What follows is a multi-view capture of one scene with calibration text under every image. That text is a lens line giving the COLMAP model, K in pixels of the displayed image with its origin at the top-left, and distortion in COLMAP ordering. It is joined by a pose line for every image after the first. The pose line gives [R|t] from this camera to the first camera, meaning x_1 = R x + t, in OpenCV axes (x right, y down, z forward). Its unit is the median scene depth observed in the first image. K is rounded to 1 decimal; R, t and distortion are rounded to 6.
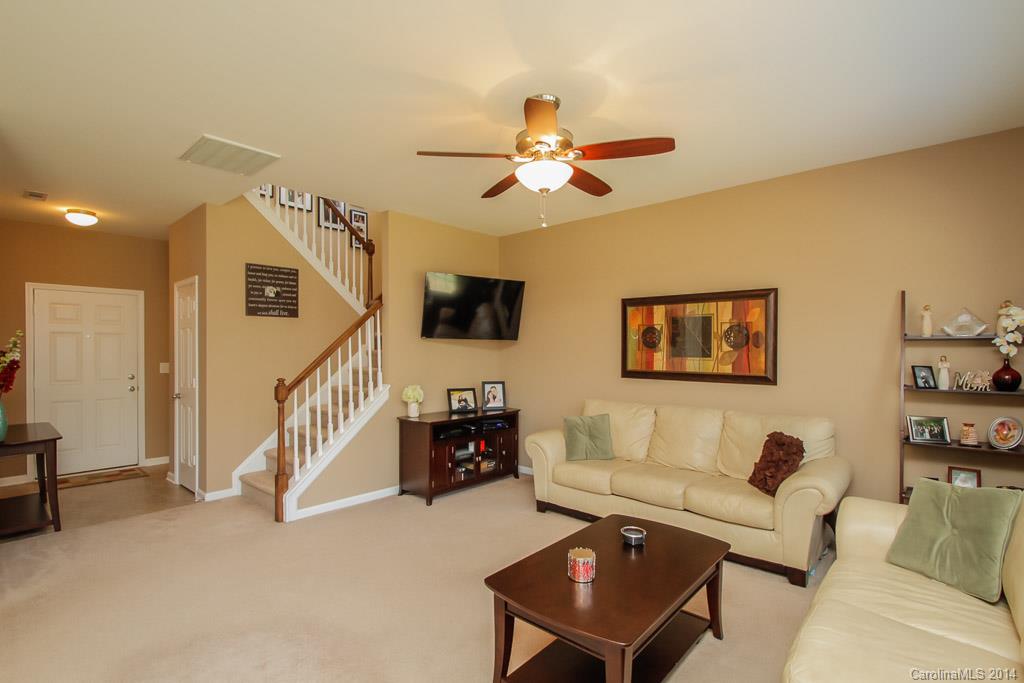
lens RADIAL K [[488.6, 0, 503.3], [0, 488.6, 349.0], [0, 0, 1]] dist [0.007290, -0.010935]
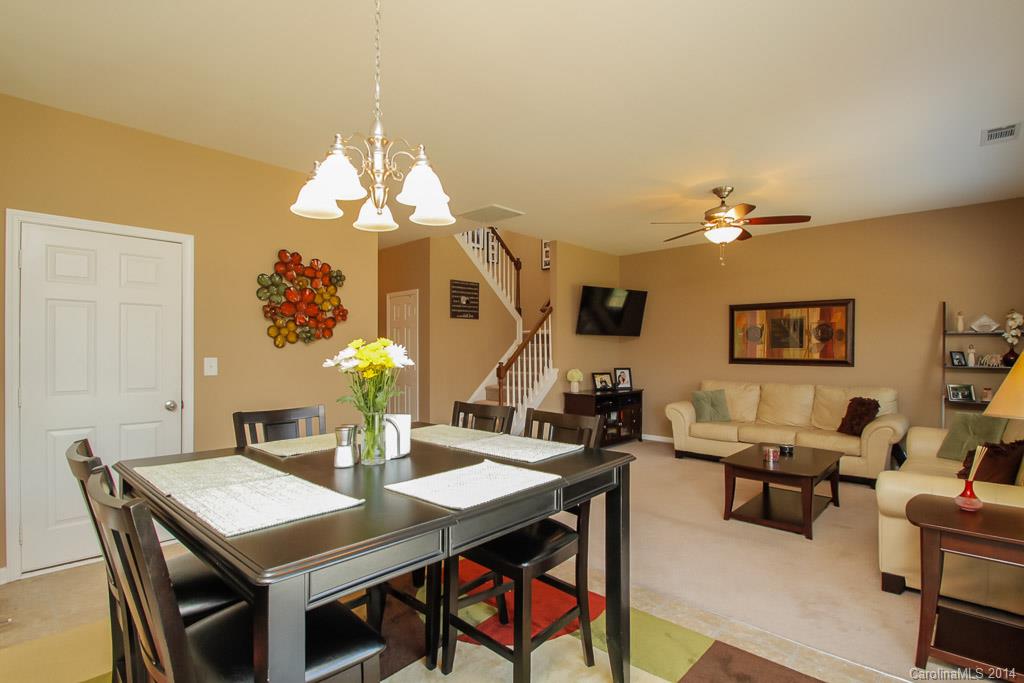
lens RADIAL K [[488.6, 0, 517.6], [0, 488.6, 348.2], [0, 0, 1]] dist [0.007290, -0.010935]
pose [[0.999706, 0.000410, -0.024239, -0.364840], [-0.000422, 1.000000, -0.000487, 0.019581], [0.024239, 0.000497, 0.999706, -0.425735]]
